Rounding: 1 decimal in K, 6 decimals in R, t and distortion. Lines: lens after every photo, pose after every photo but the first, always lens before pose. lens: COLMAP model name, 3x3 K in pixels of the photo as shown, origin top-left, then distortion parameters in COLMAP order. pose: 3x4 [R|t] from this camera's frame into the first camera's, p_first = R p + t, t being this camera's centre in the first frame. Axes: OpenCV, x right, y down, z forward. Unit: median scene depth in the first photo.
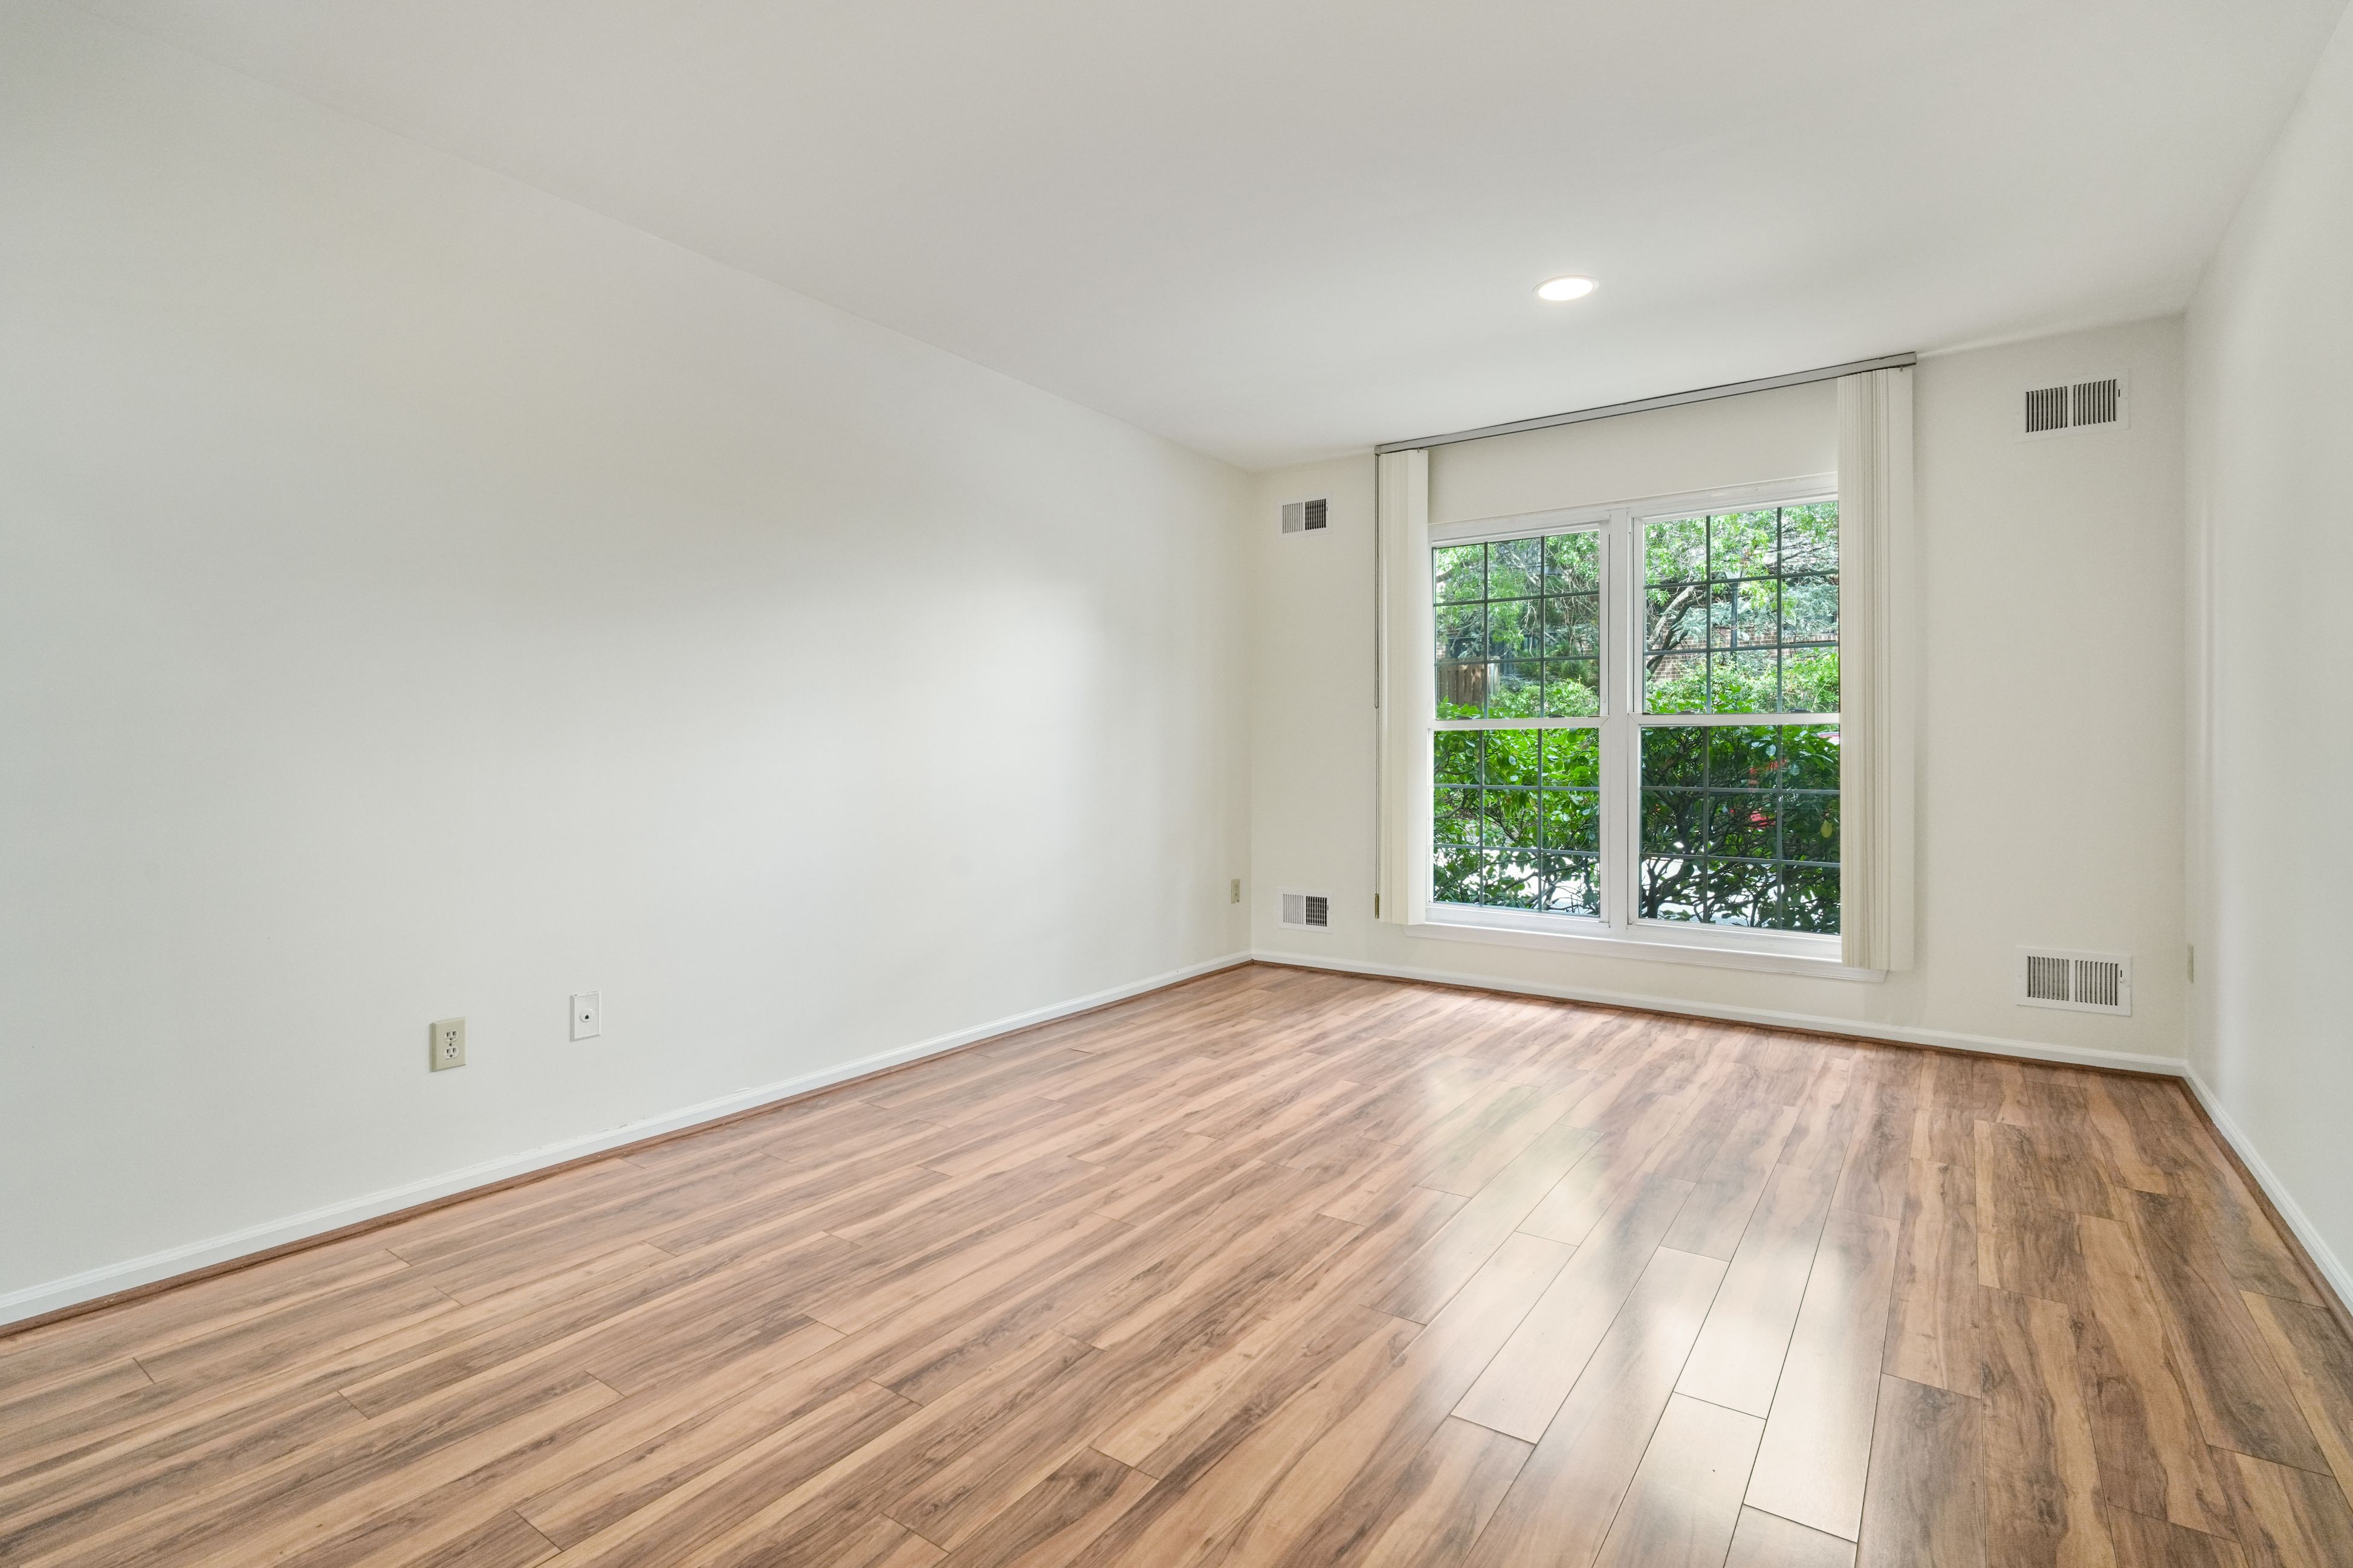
lens RADIAL K [[1119.0, 0, 1233.7], [0, 1119.0, 748.3], [0, 0, 1]] dist [-0.011698, 0.005092]
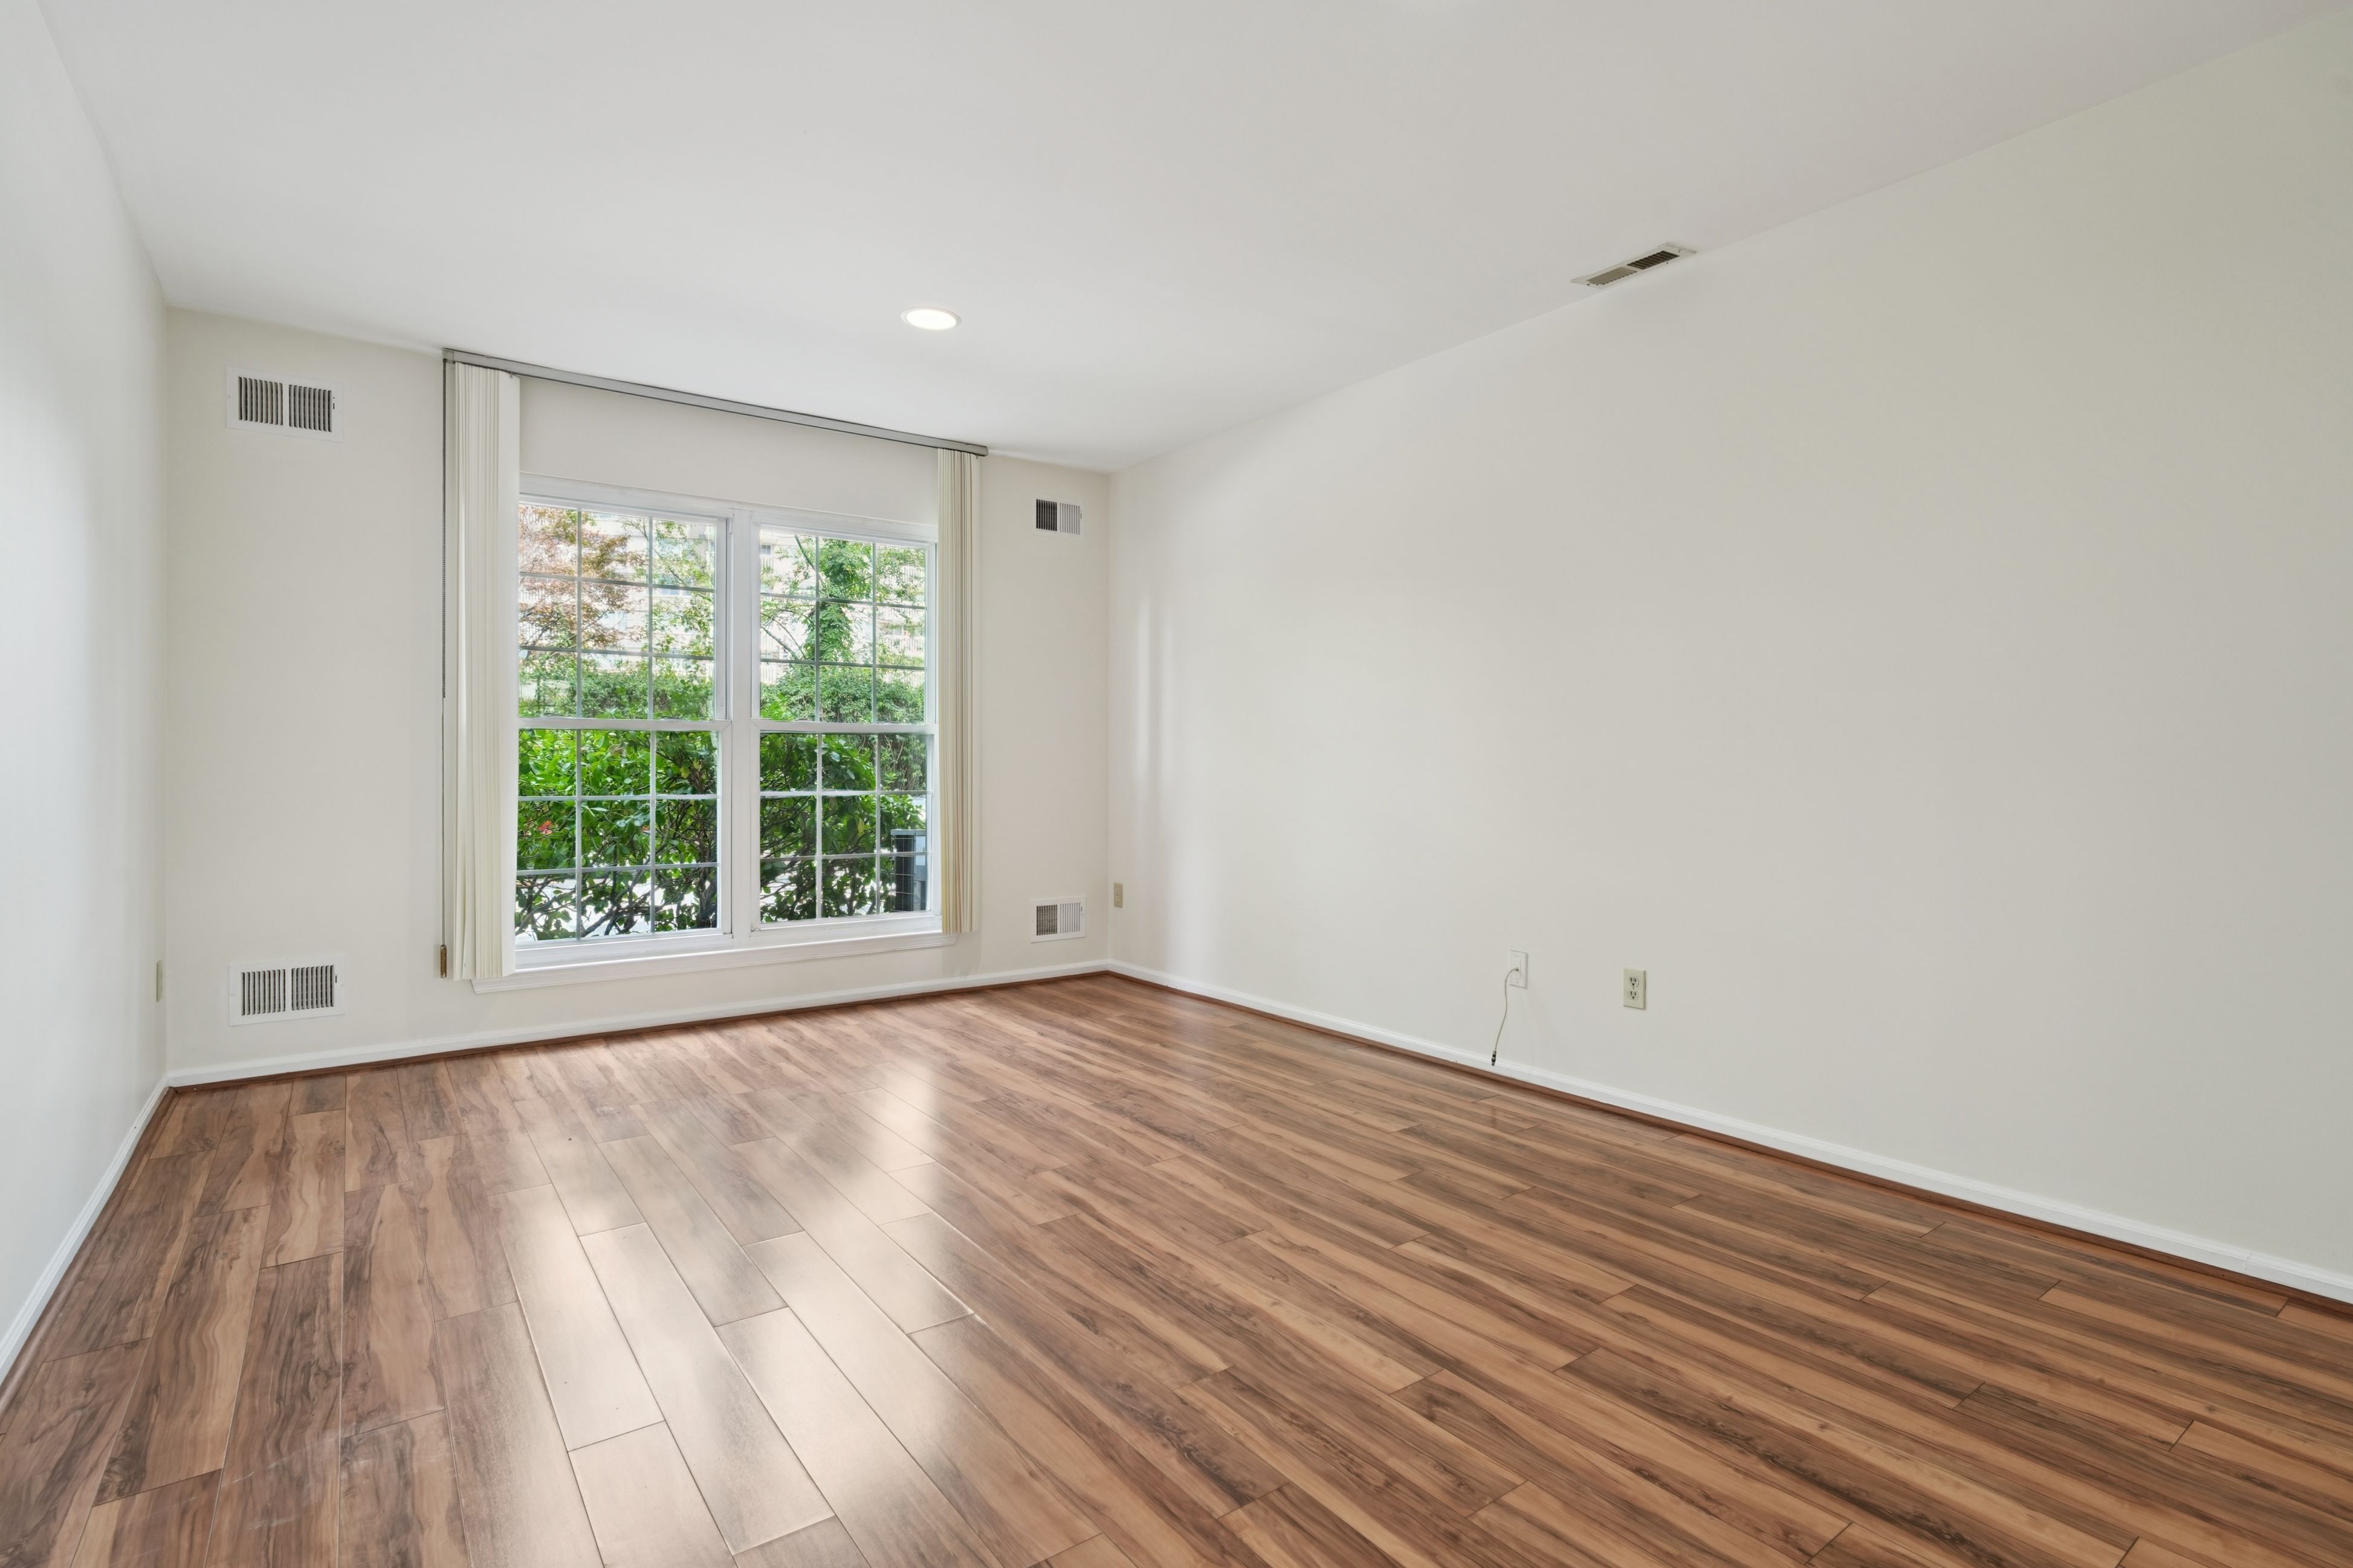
lens RADIAL K [[1119.0, 0, 1175.3], [0, 1119.0, 782.8], [0, 0, 1]] dist [-0.011698, 0.005092]
pose [[0.331573, -0.017159, 0.943273, -0.929475], [-0.007626, 0.999753, 0.020867, 0.001561], [-0.943399, -0.014112, 0.331361, 0.638941]]
